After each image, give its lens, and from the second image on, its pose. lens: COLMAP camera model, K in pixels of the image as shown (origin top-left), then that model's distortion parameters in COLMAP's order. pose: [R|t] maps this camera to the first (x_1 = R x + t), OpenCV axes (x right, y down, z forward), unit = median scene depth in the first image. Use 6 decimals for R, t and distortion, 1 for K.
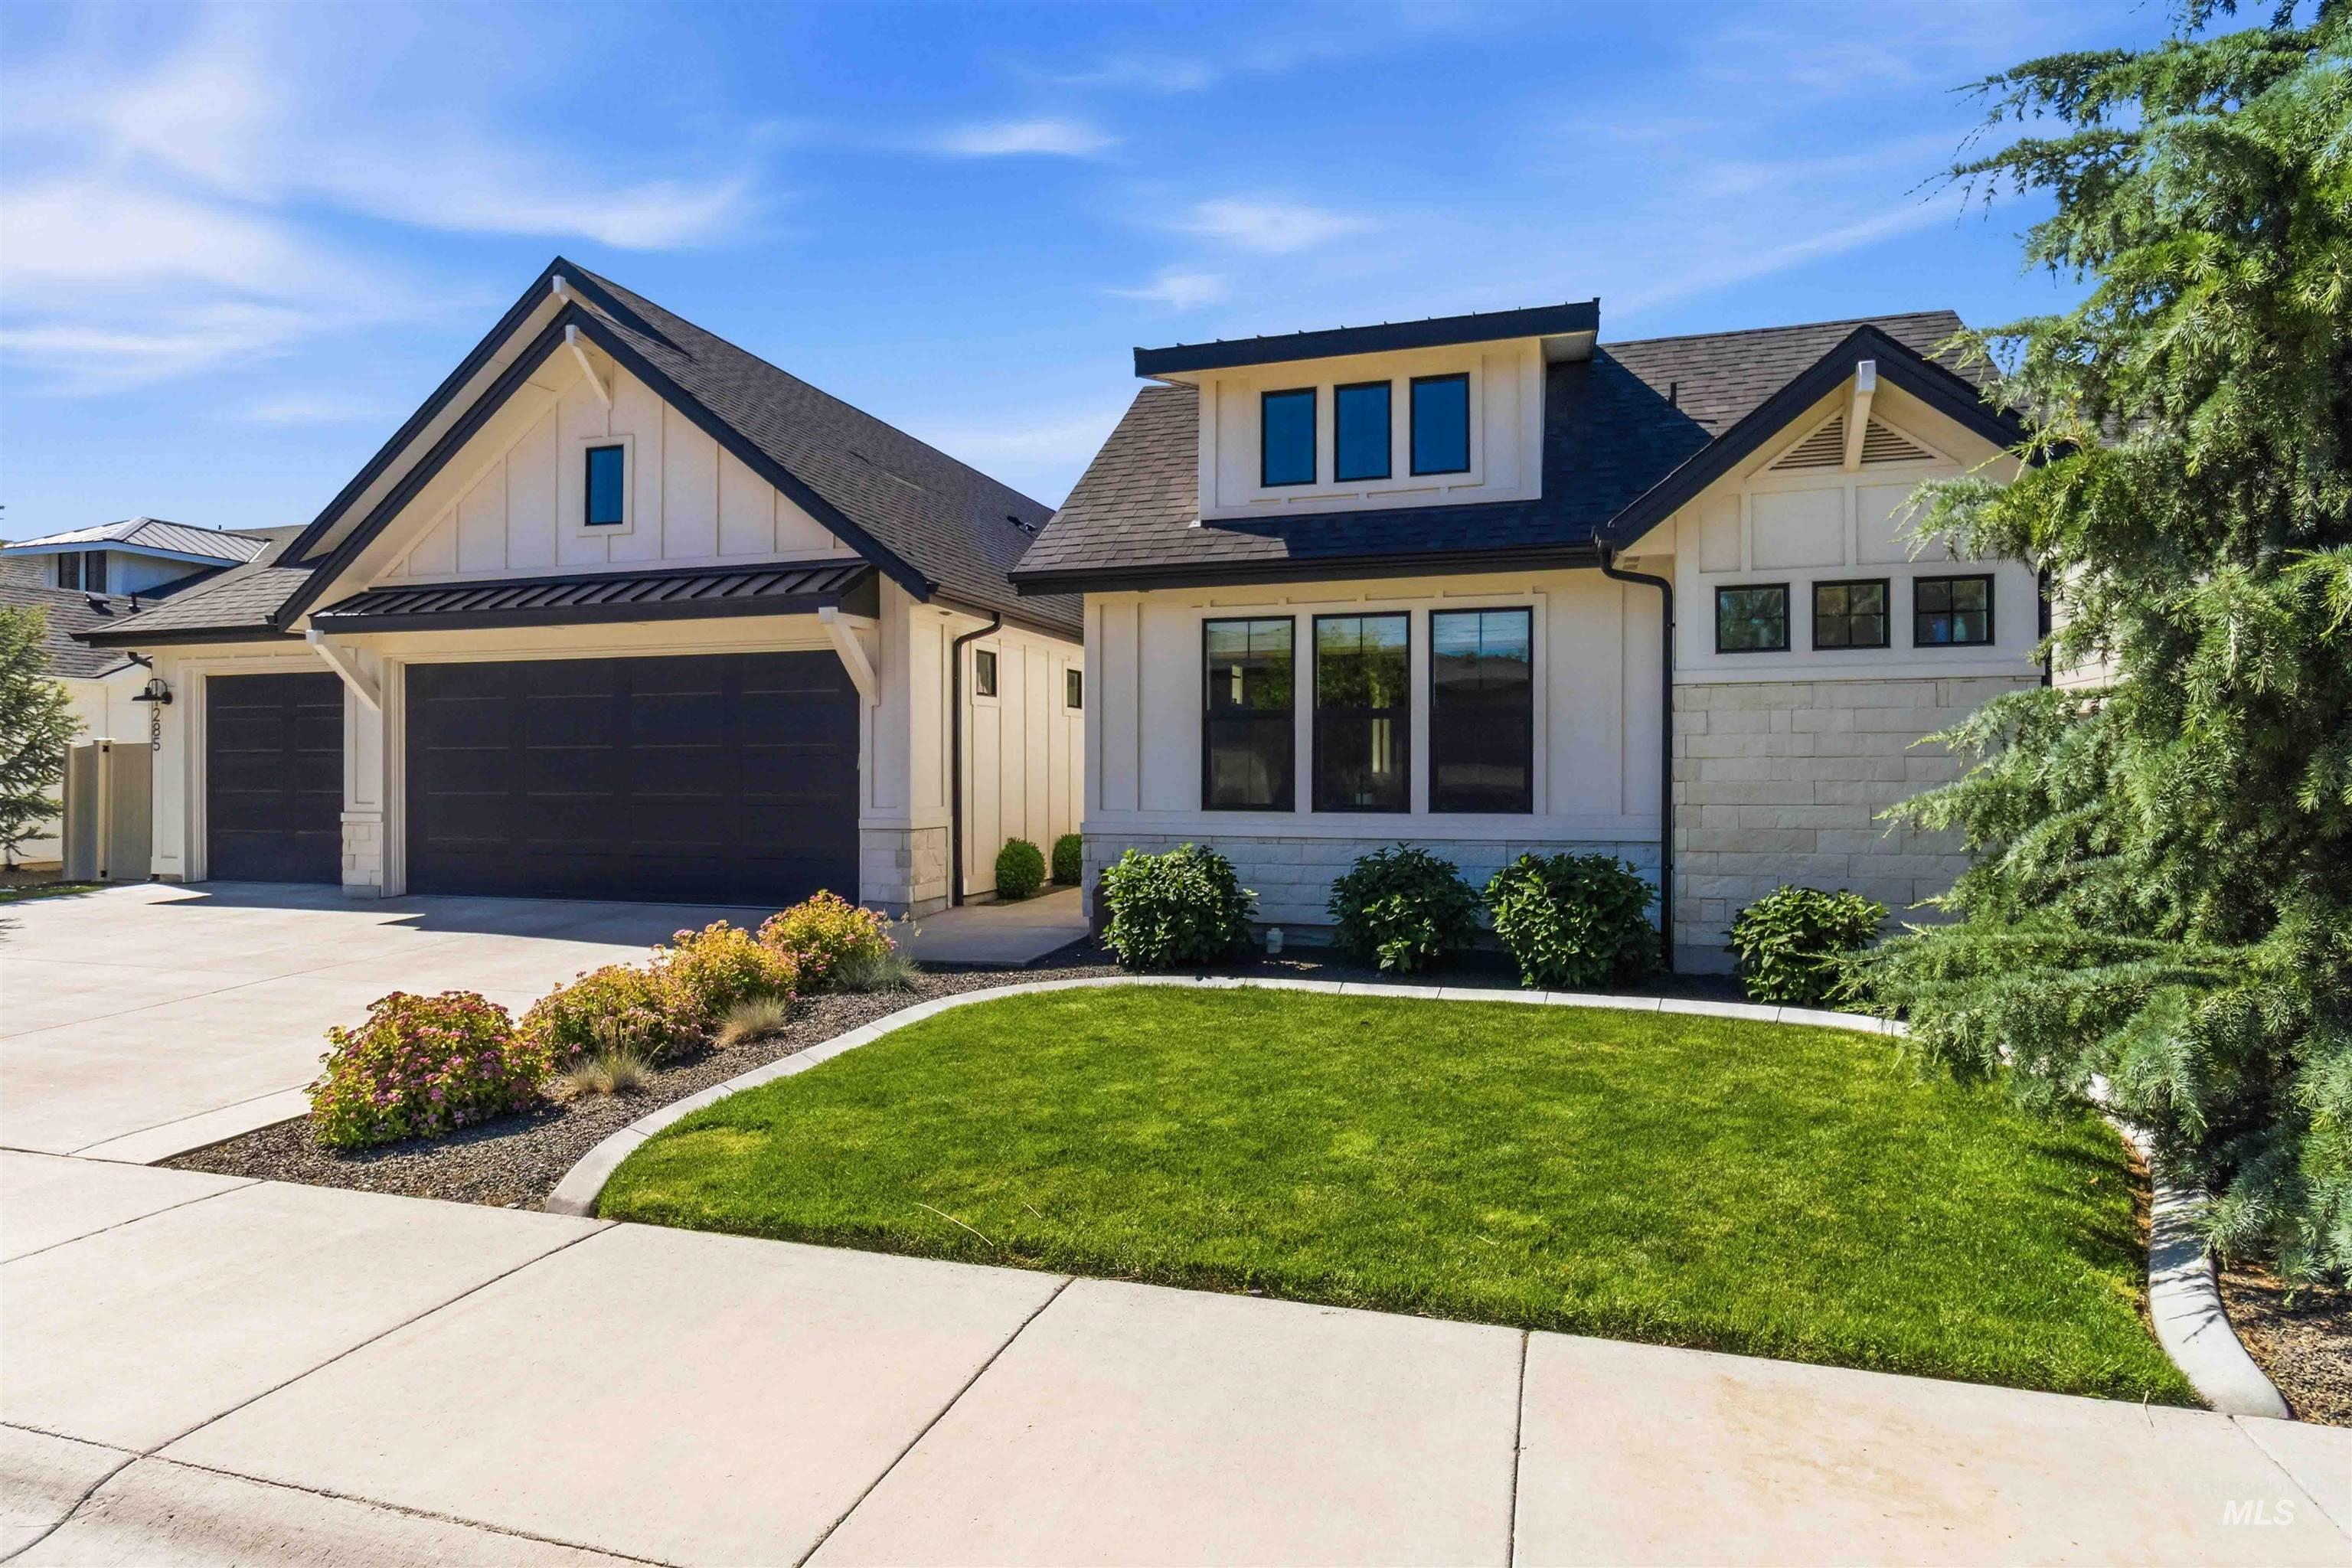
lens RADIAL K [[1213.2, 0, 1176.0], [0, 1213.2, 784.0], [0, 0, 1]] dist [-0.001629, -0.000314]
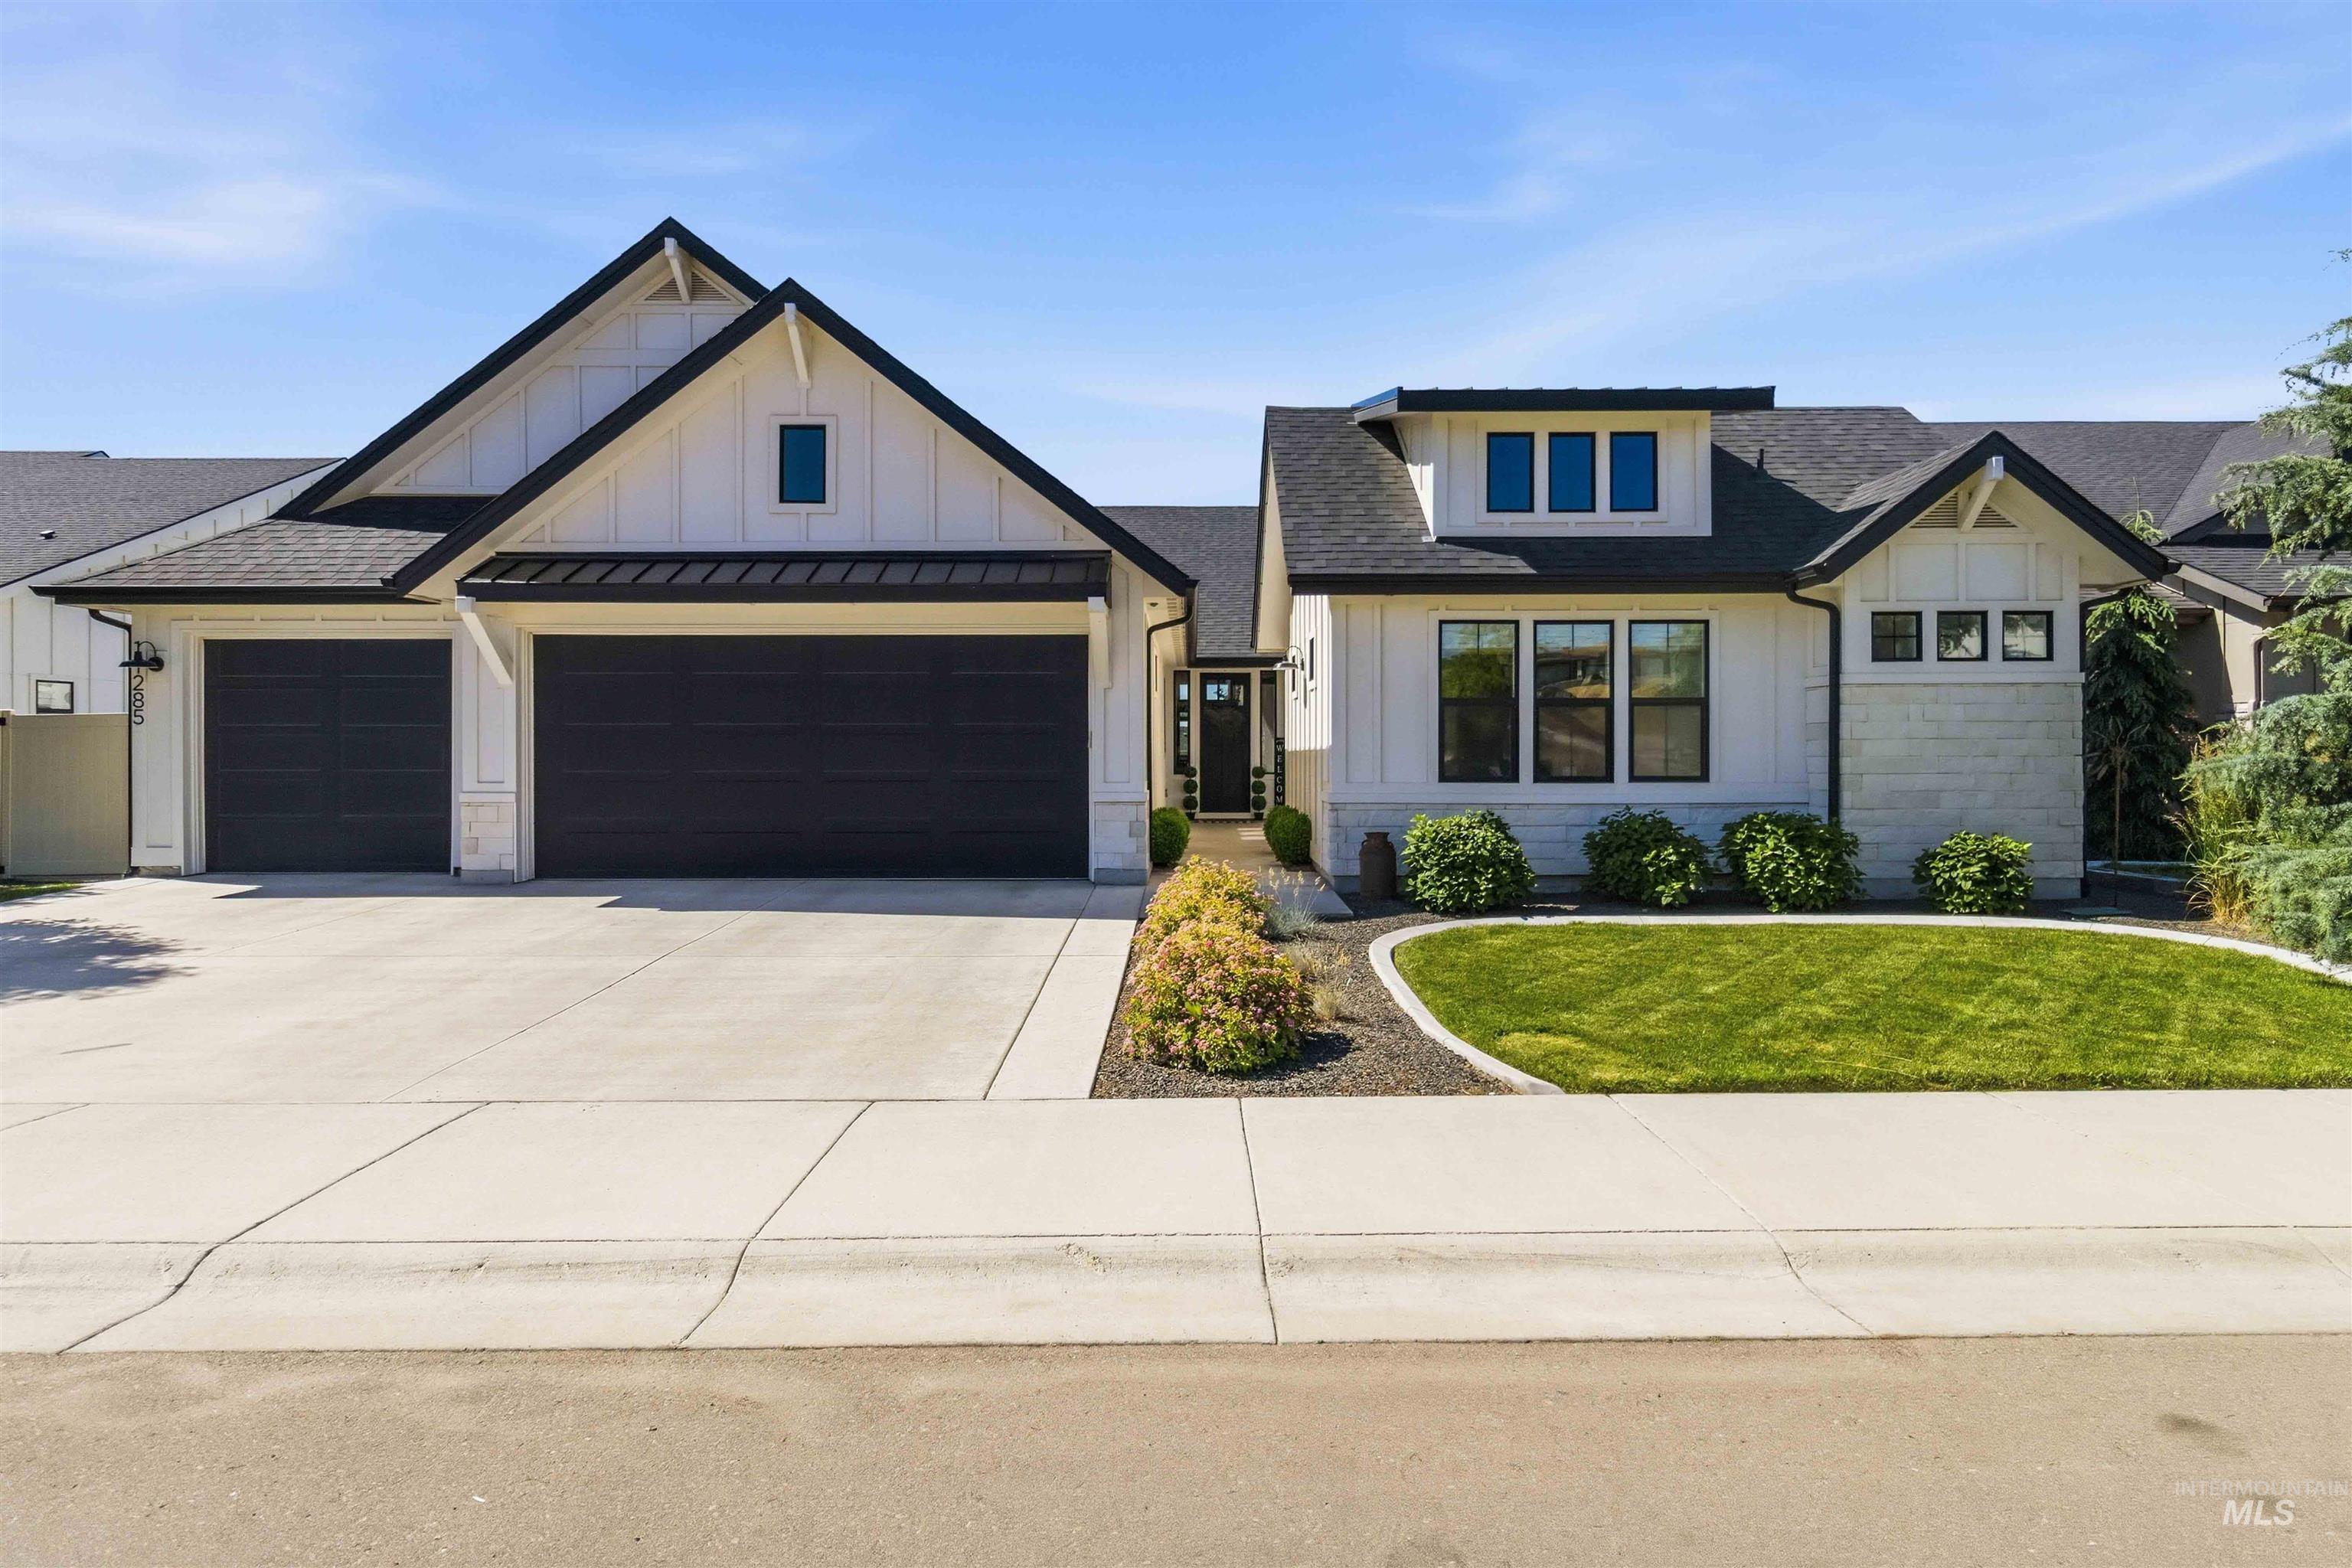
lens RADIAL K [[1181.5, 0, 1177.0], [0, 1181.5, 760.7], [0, 0, 1]] dist [0.000528, 0.000294]
pose [[0.958304, -0.000418, 0.285752, -0.572762], [0.001994, 0.999984, -0.005225, 0.006683], [-0.285745, 0.005577, 0.958289, -0.031498]]
